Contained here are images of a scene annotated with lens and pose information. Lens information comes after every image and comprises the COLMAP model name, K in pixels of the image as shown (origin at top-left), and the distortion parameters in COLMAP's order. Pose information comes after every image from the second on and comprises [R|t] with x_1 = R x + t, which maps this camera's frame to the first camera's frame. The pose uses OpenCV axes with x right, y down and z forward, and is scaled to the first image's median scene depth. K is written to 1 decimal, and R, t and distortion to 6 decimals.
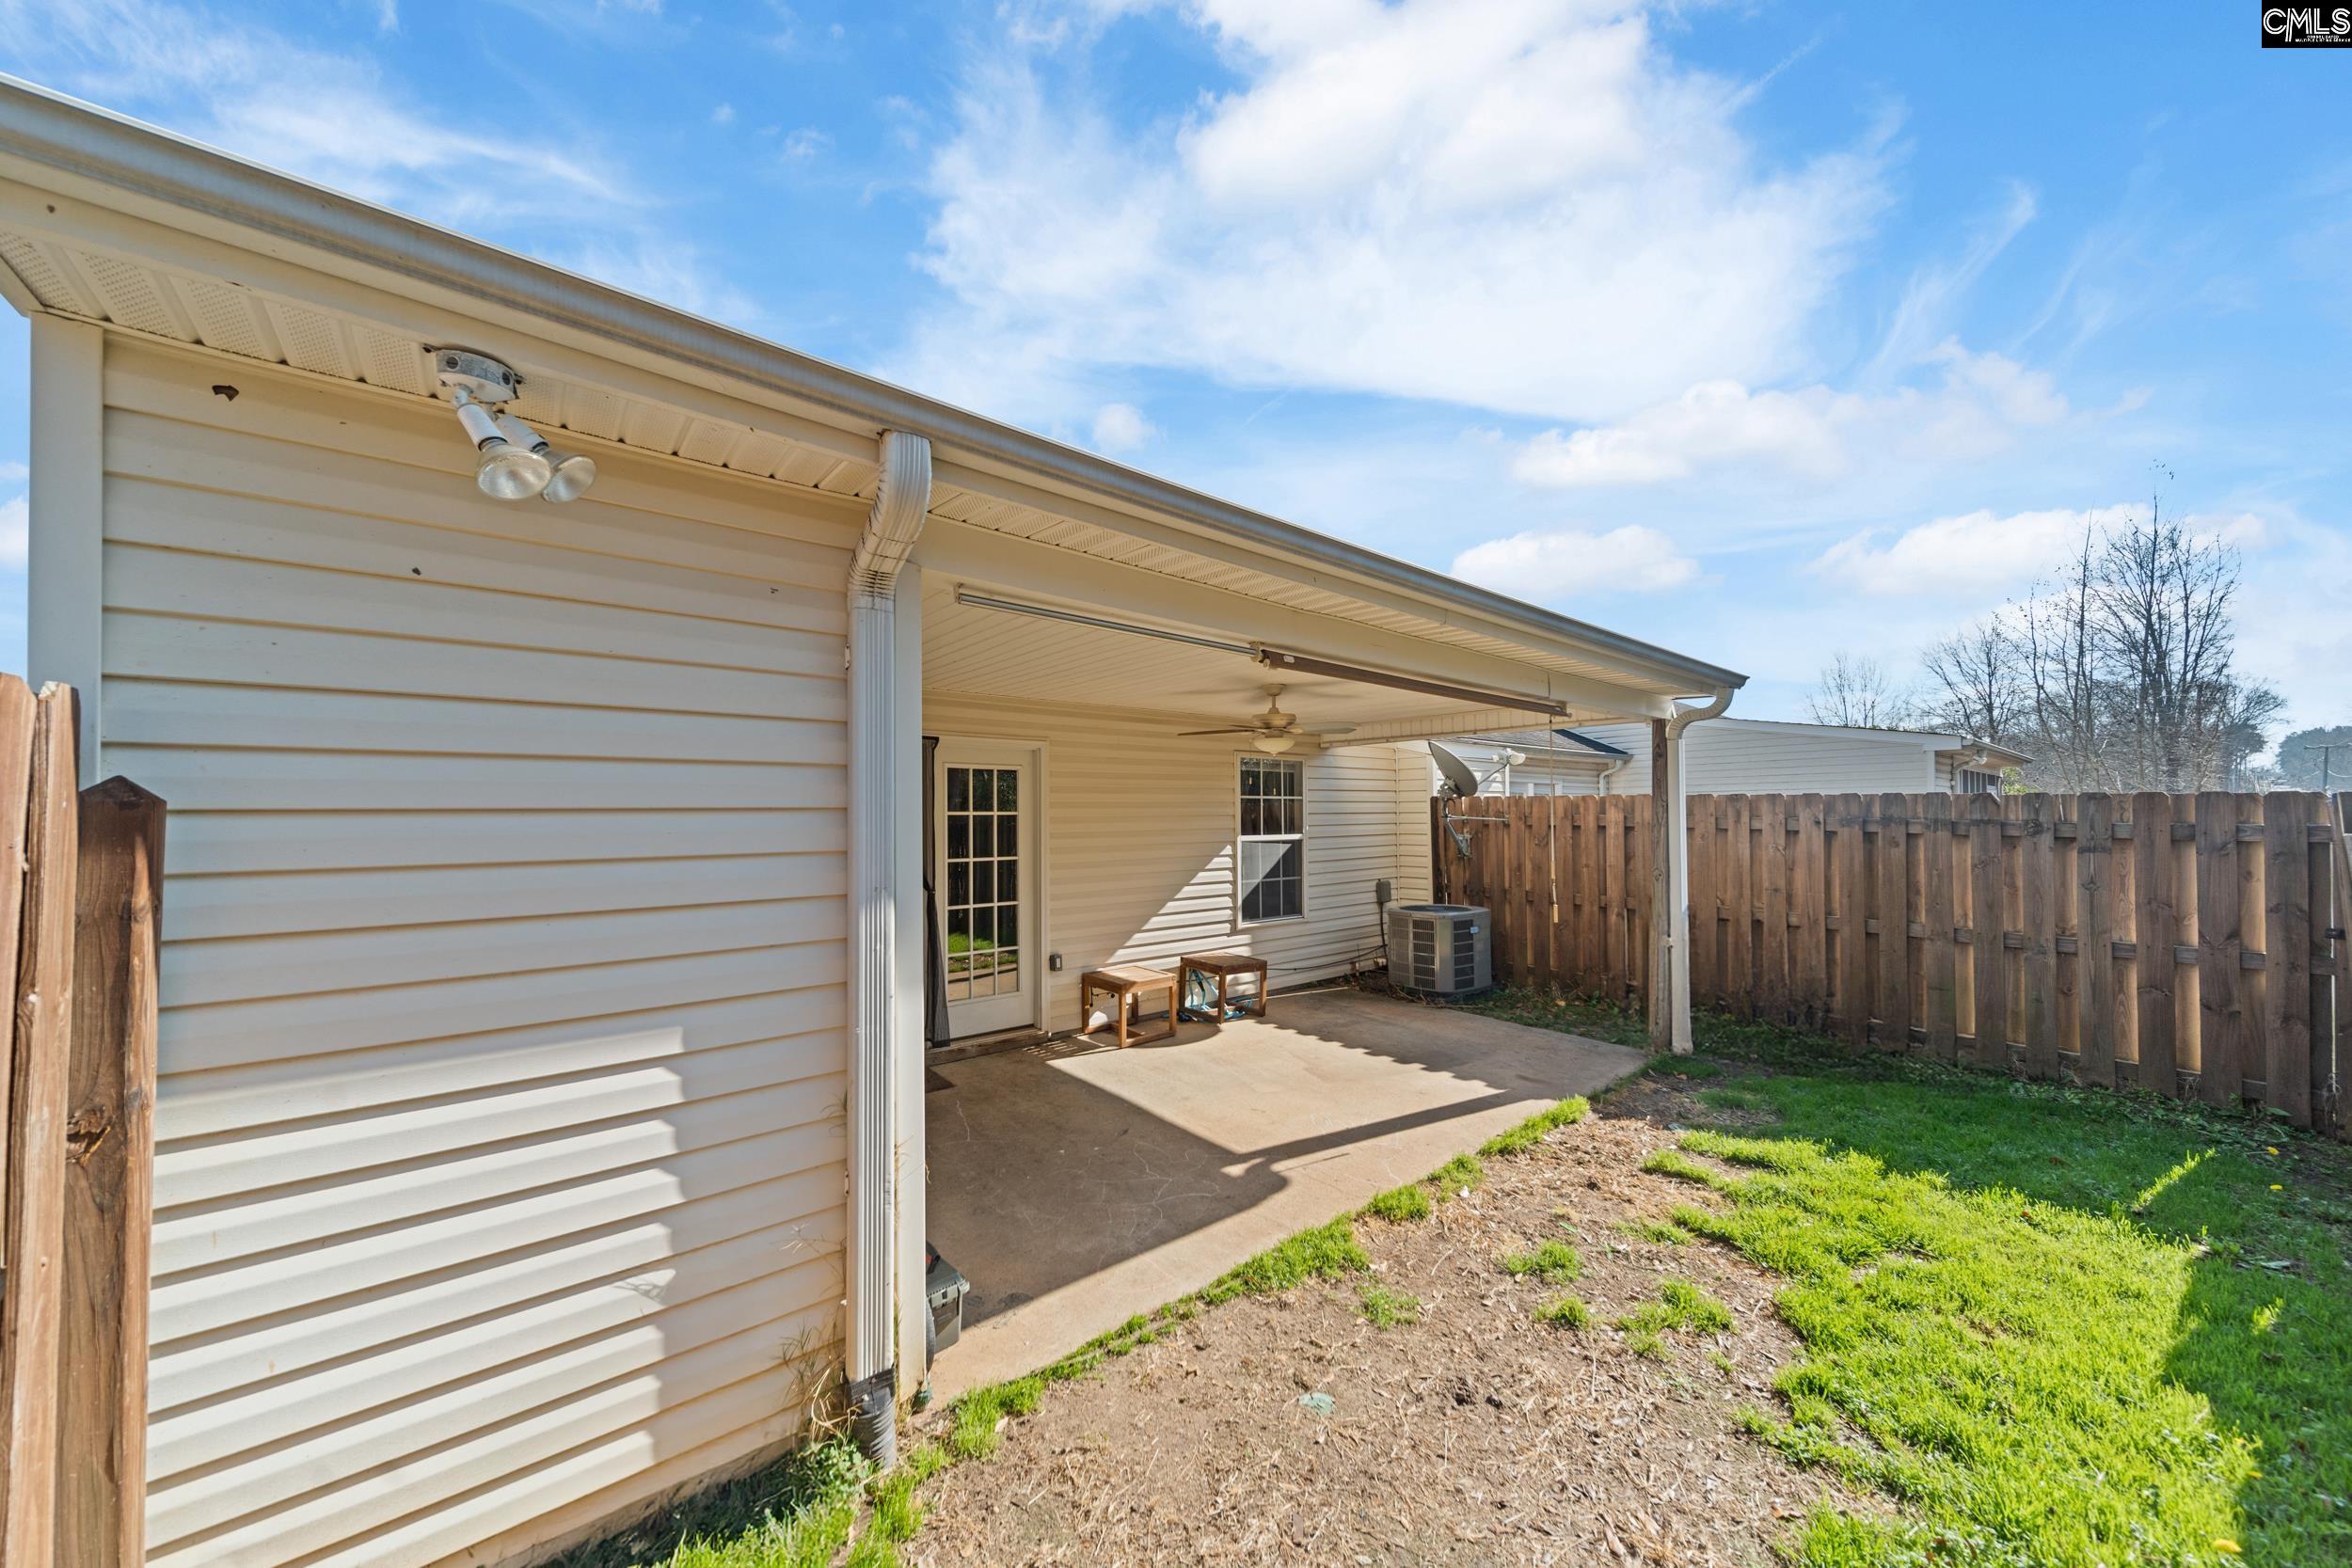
lens RADIAL K [[819.3, 0, 1178.8], [0, 819.3, 802.7], [0, 0, 1]] dist [0.001781, 0.000120]
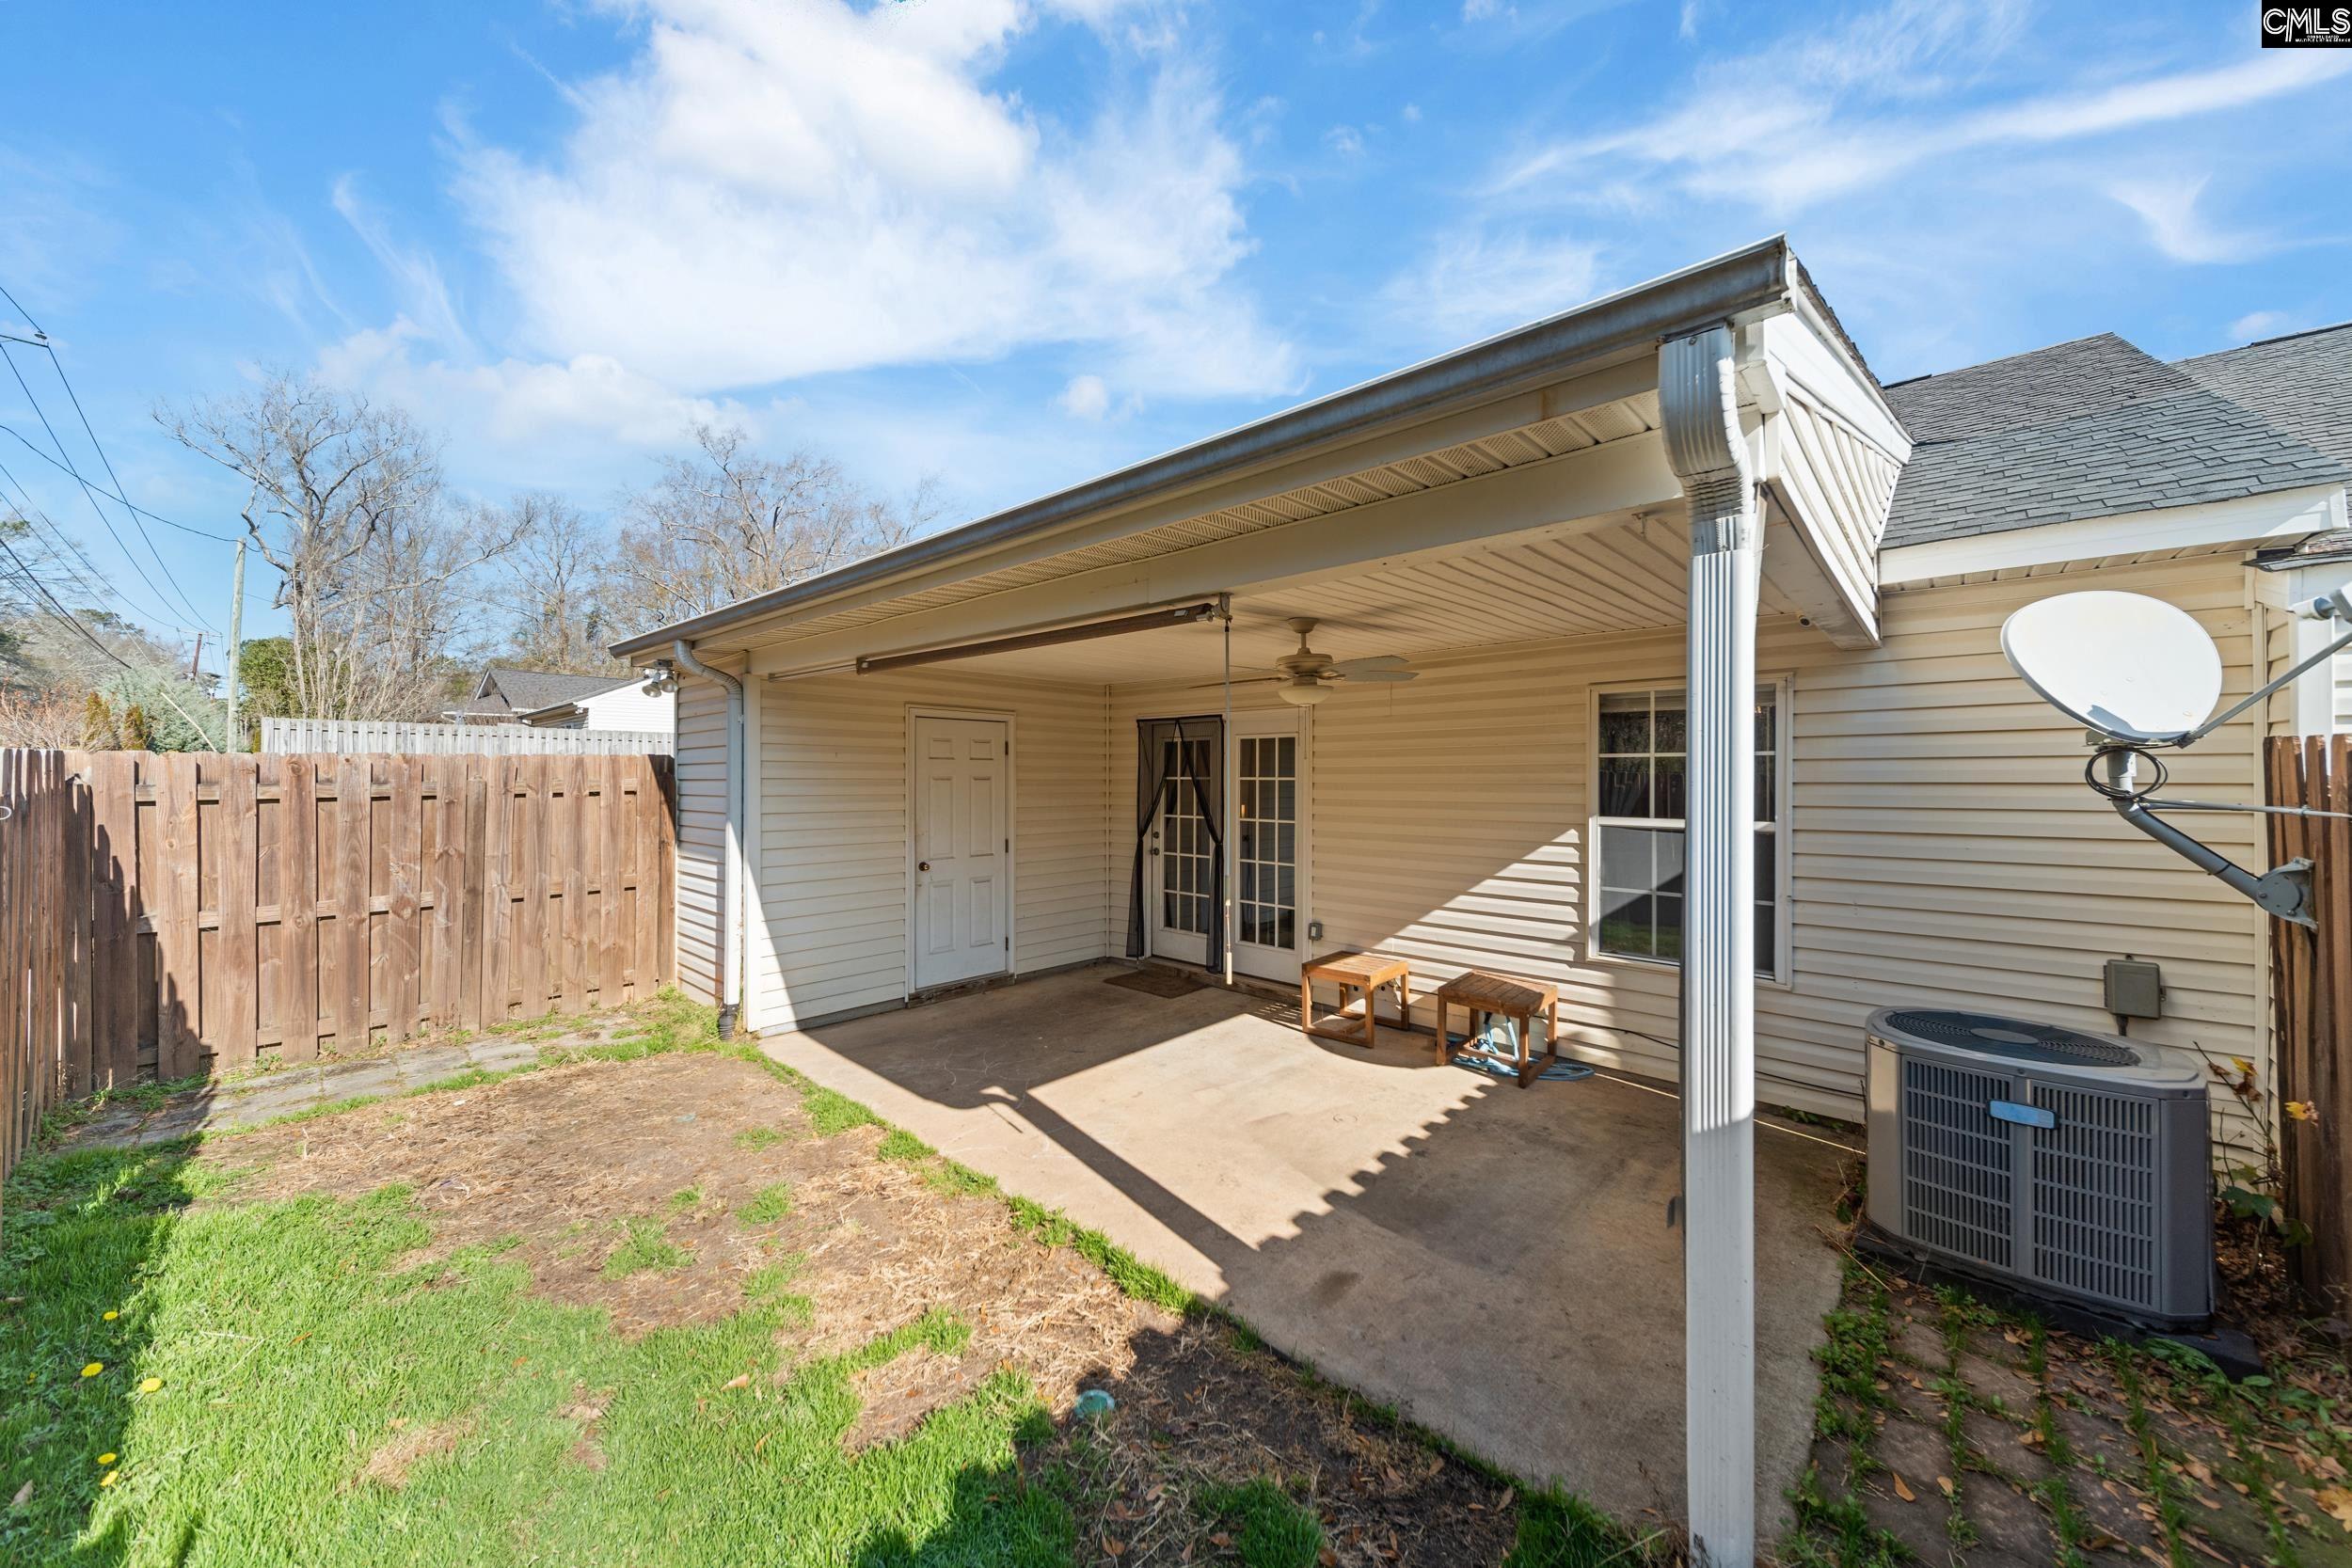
lens RADIAL K [[819.3, 0, 1171.5], [0, 819.3, 769.8], [0, 0, 1]] dist [0.001781, 0.000120]
pose [[0.143002, 0.001721, -0.989721, 0.799870], [0.014028, 0.999895, 0.003765, -0.004191], [0.989623, -0.014423, 0.142963, 0.696323]]
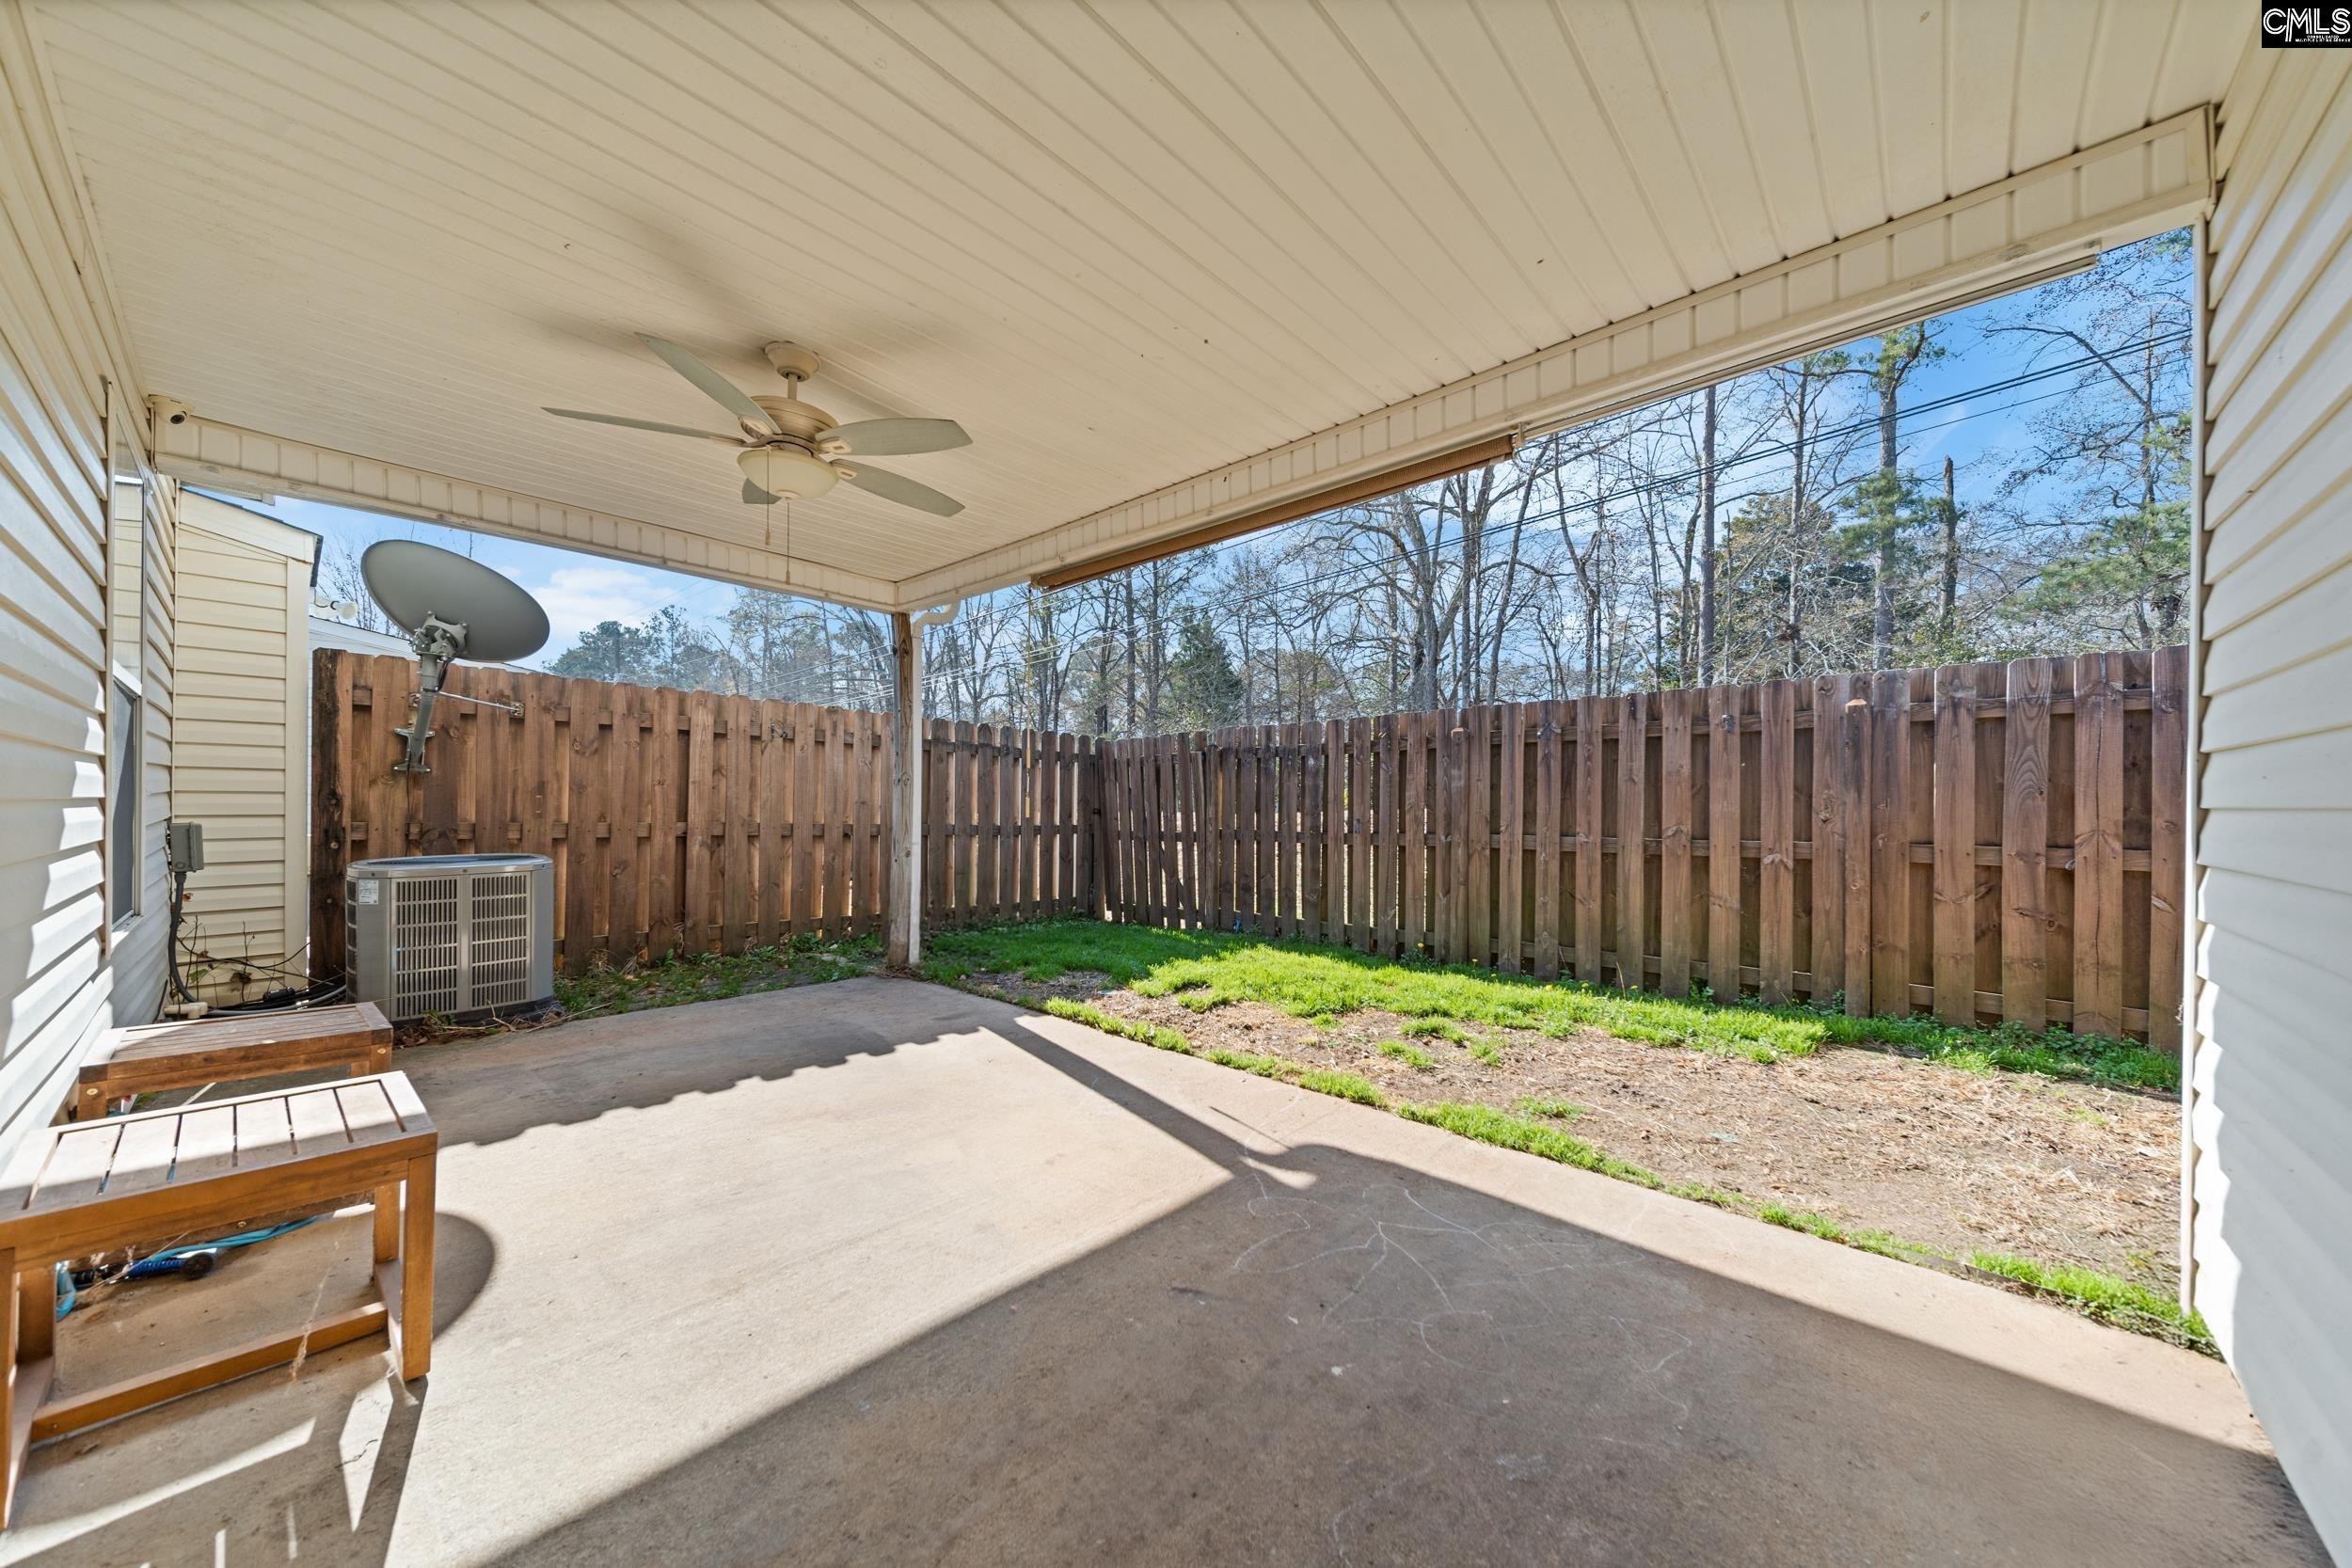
lens RADIAL K [[819.3, 0, 1175.4], [0, 819.3, 808.0], [0, 0, 1]] dist [0.001781, 0.000120]
pose [[-0.141296, 0.003170, 0.989962, -0.342535], [-0.019250, 0.999797, -0.005949, 0.110582], [-0.989780, -0.019897, -0.141207, 0.756830]]
